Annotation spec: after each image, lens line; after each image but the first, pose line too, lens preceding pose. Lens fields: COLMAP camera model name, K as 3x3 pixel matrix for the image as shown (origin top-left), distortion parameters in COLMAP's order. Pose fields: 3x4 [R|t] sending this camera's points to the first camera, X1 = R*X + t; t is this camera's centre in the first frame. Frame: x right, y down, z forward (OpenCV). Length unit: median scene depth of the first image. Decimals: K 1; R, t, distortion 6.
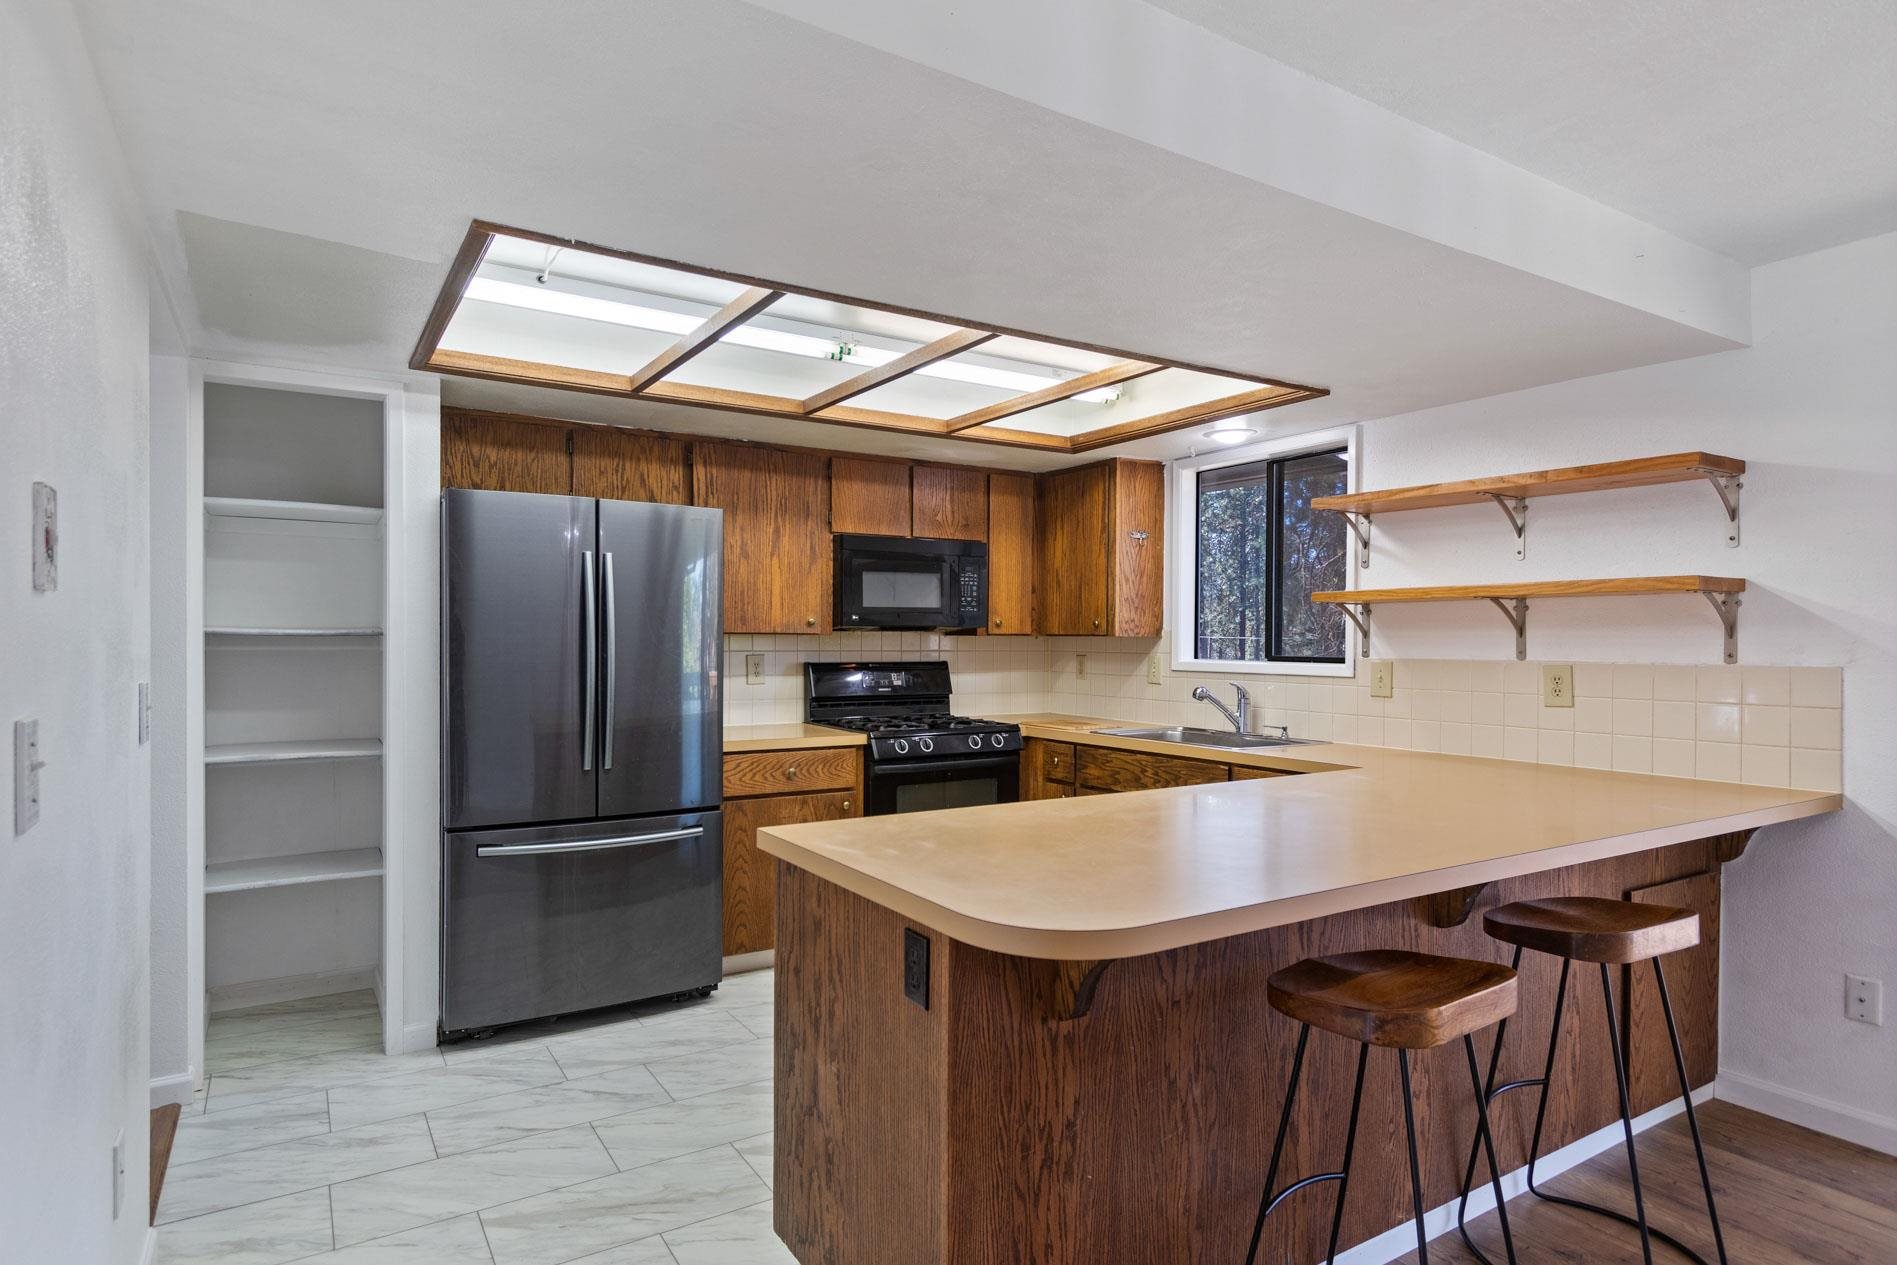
lens RADIAL K [[1040.7, 0, 924.3], [0, 1040.7, 639.1], [0, 0, 1]] dist [0.001747, 0.000340]
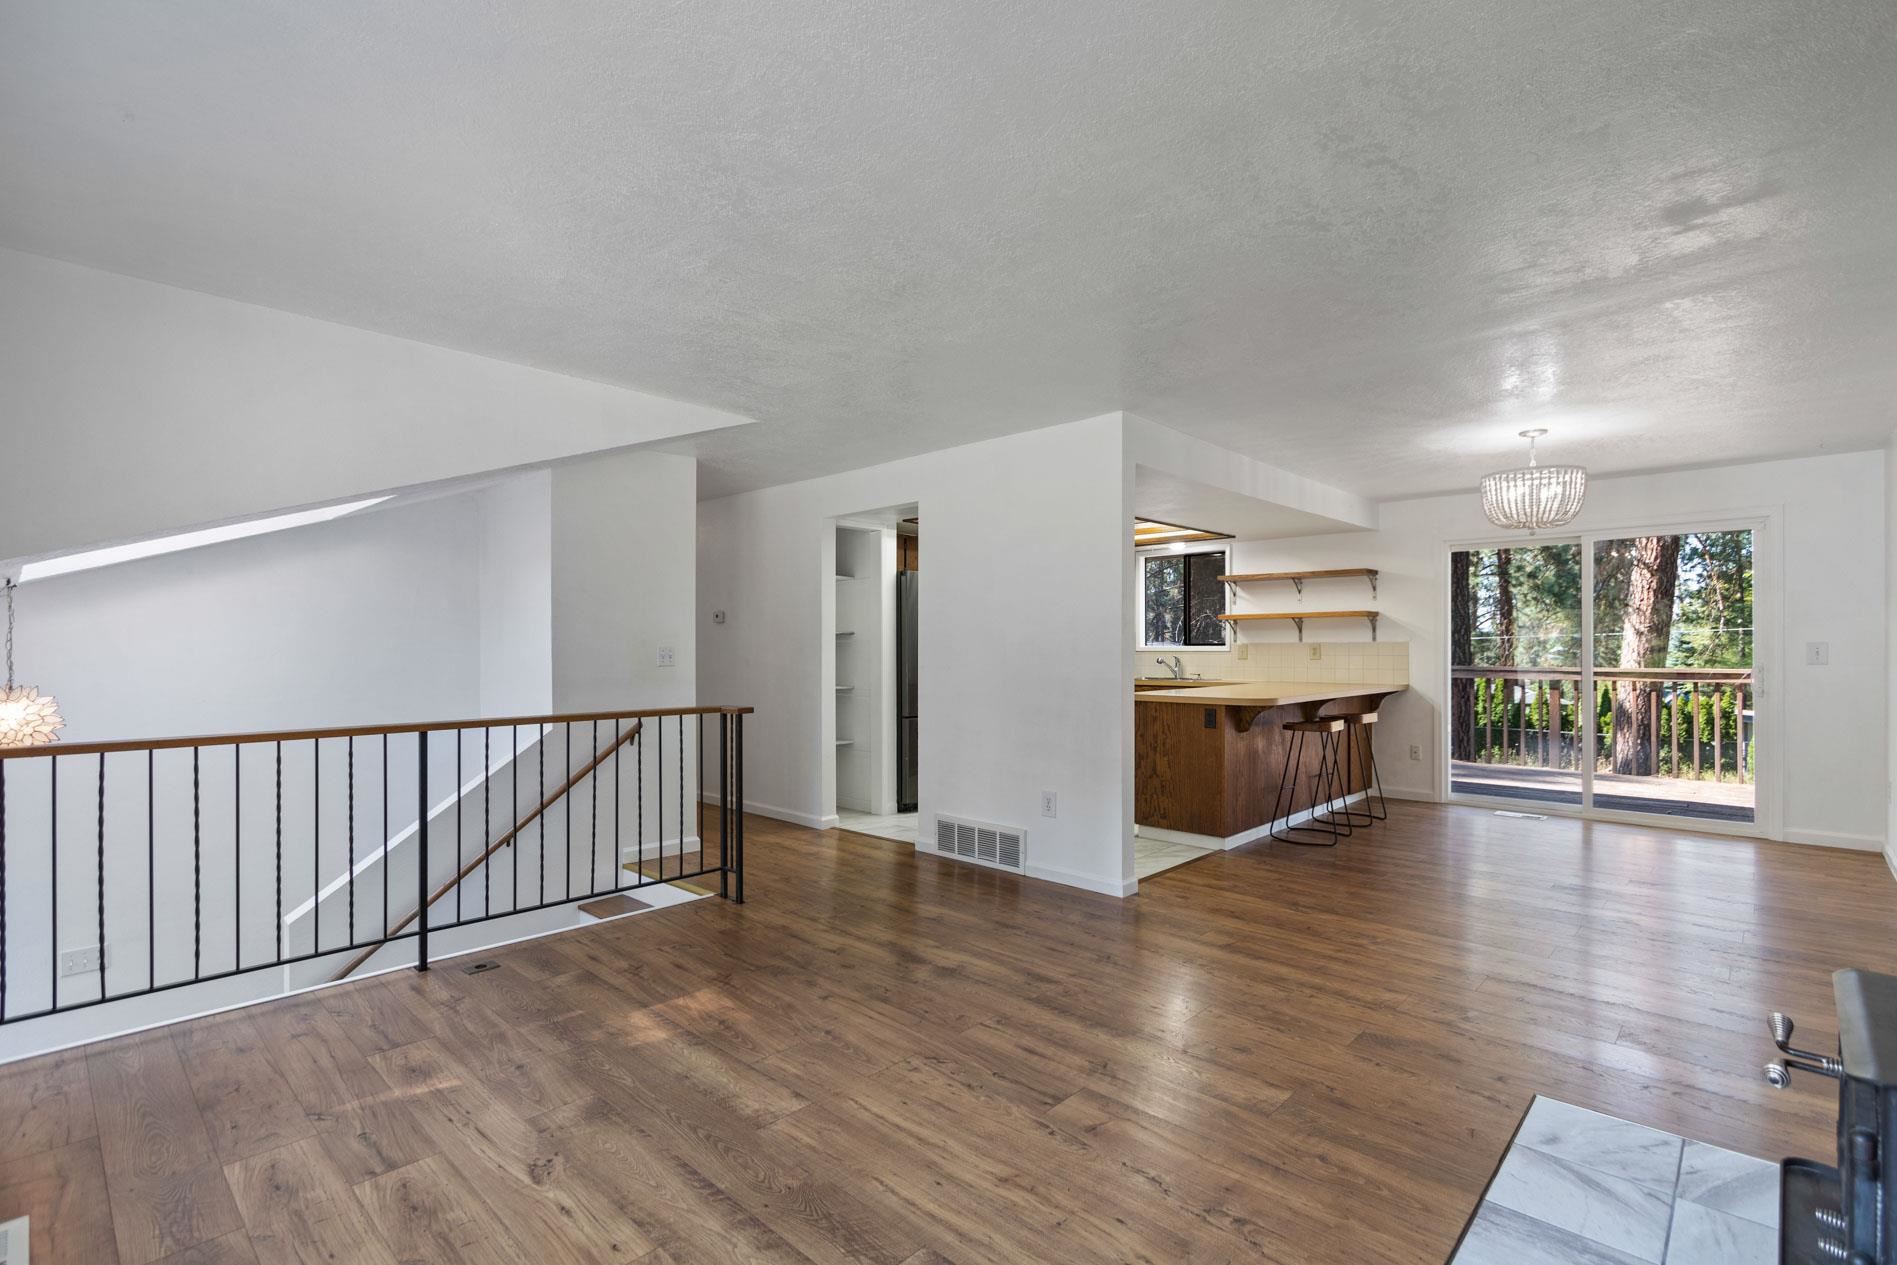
lens RADIAL K [[877.1, 0, 935.2], [0, 877.1, 643.3], [0, 0, 1]] dist [0.003729, 0.000599]
pose [[0.967330, -0.005758, 0.253456, -0.708728], [0.006280, 0.999979, -0.001252, 0.016714], [-0.253443, 0.002802, 0.967346, -0.725918]]
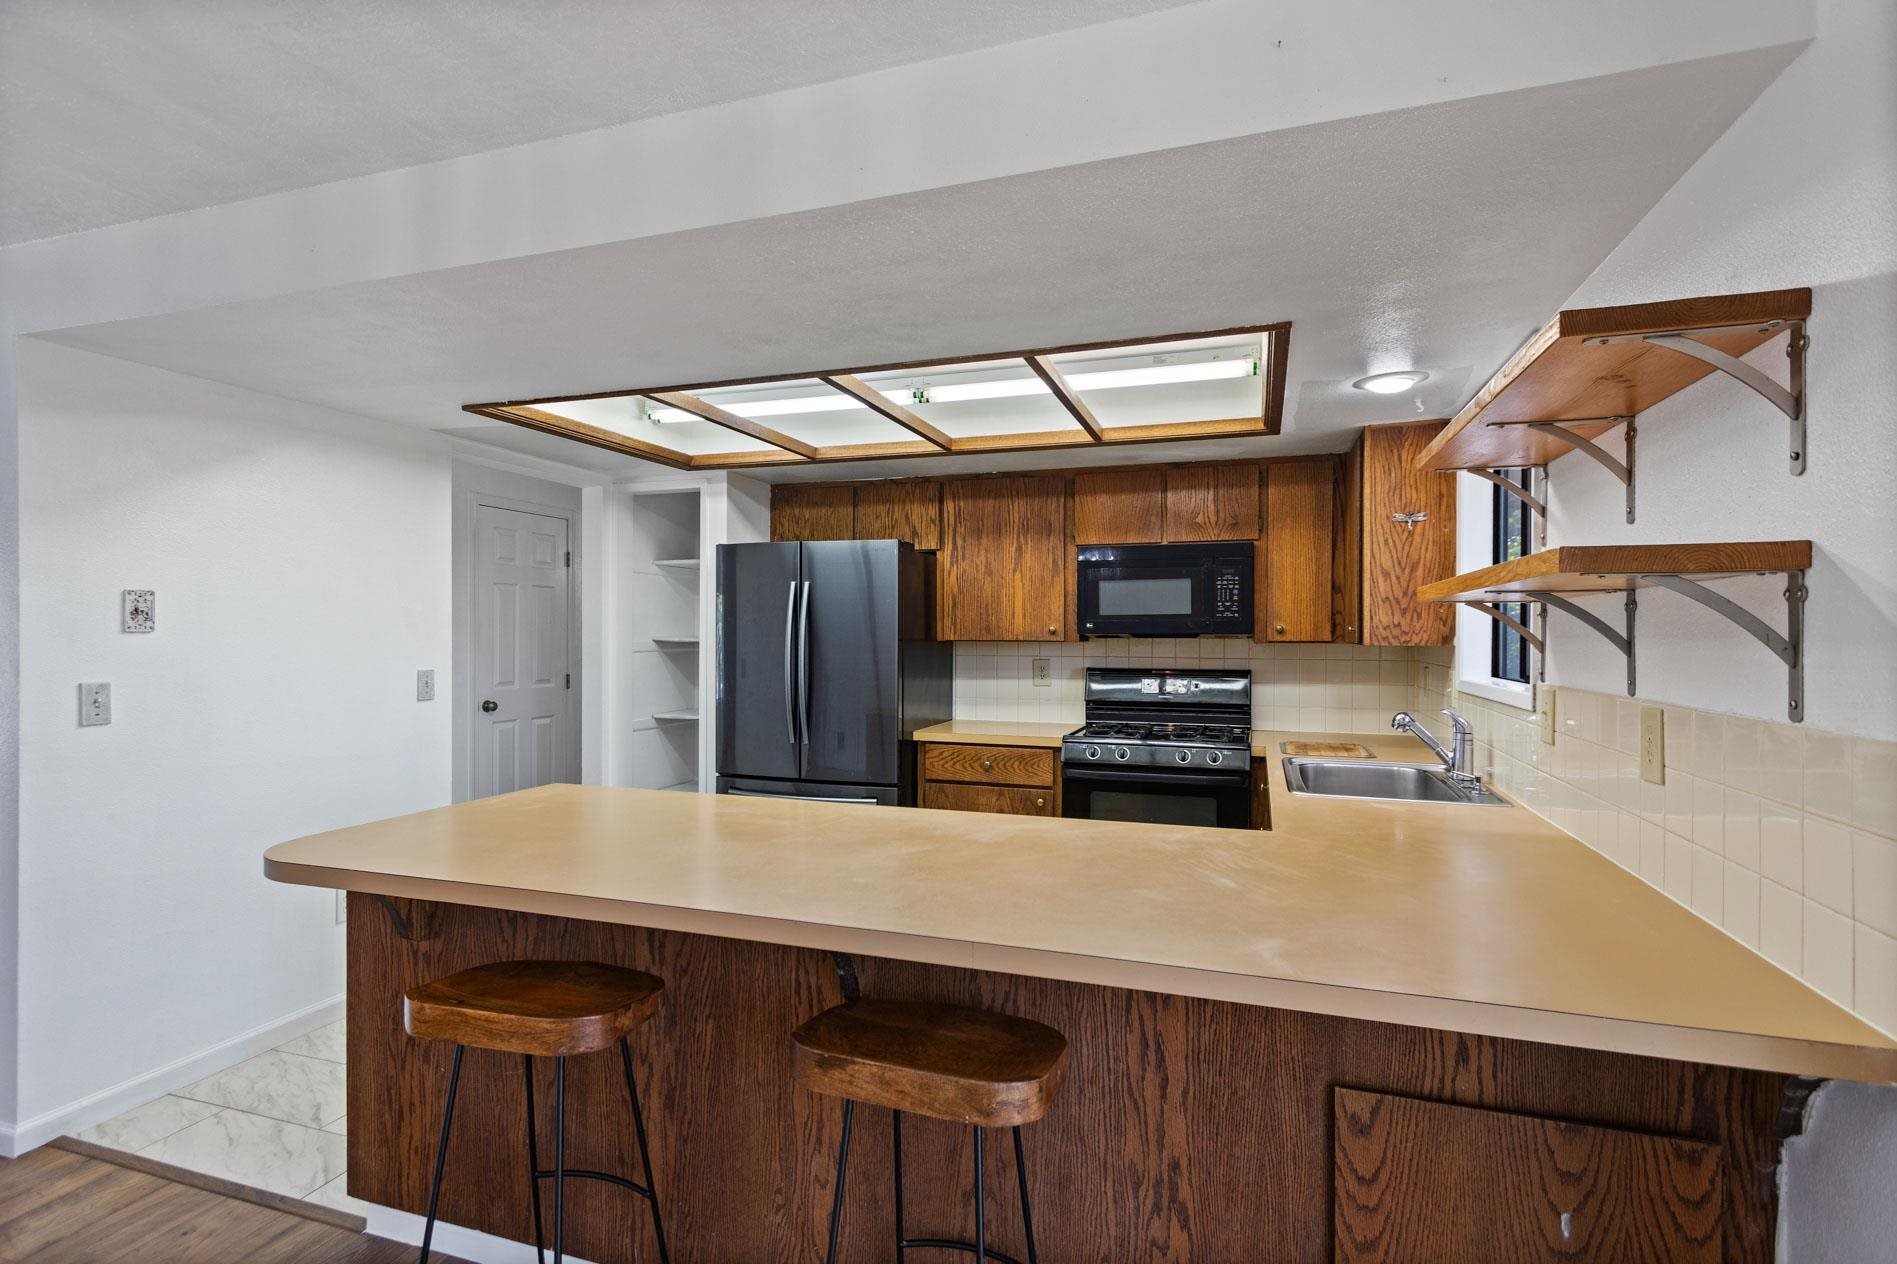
lens RADIAL K [[940.5, 0, 925.2], [0, 940.5, 627.4], [0, 0, 1]] dist [0.000793, 0.000612]
pose [[0.630475, -0.007465, -0.776173, 0.611430], [0.000153, 0.999955, -0.009493, -0.011018], [0.776209, 0.005867, 0.630448, 0.302869]]
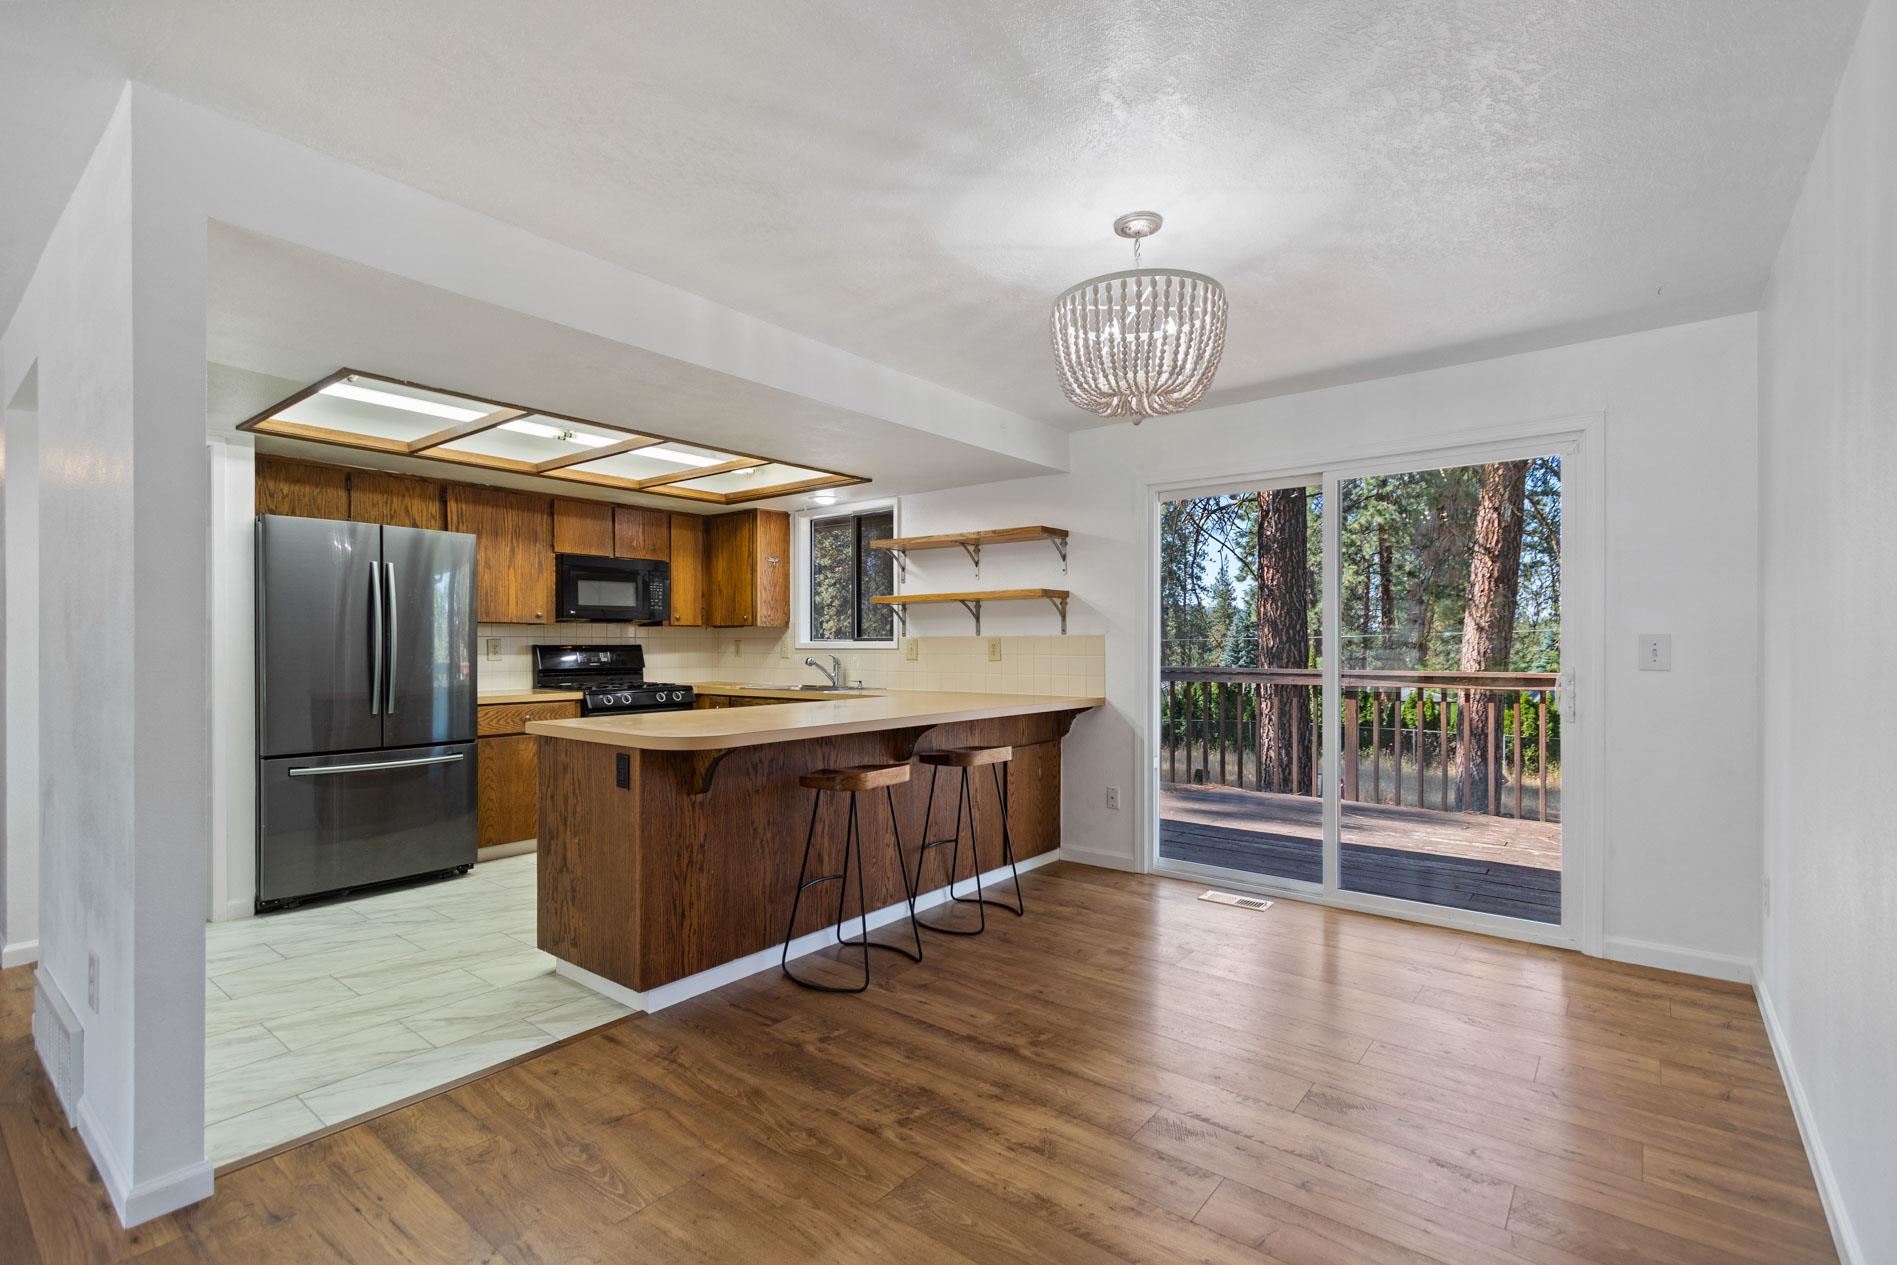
lens RADIAL K [[877.1, 0, 935.2], [0, 877.1, 643.3], [0, 0, 1]] dist [0.003729, 0.000599]
pose [[0.941812, -0.006225, 0.336082, -0.002983], [0.006679, 0.999978, -0.000195, 0.027672], [-0.336073, 0.002428, 0.941833, -0.331073]]
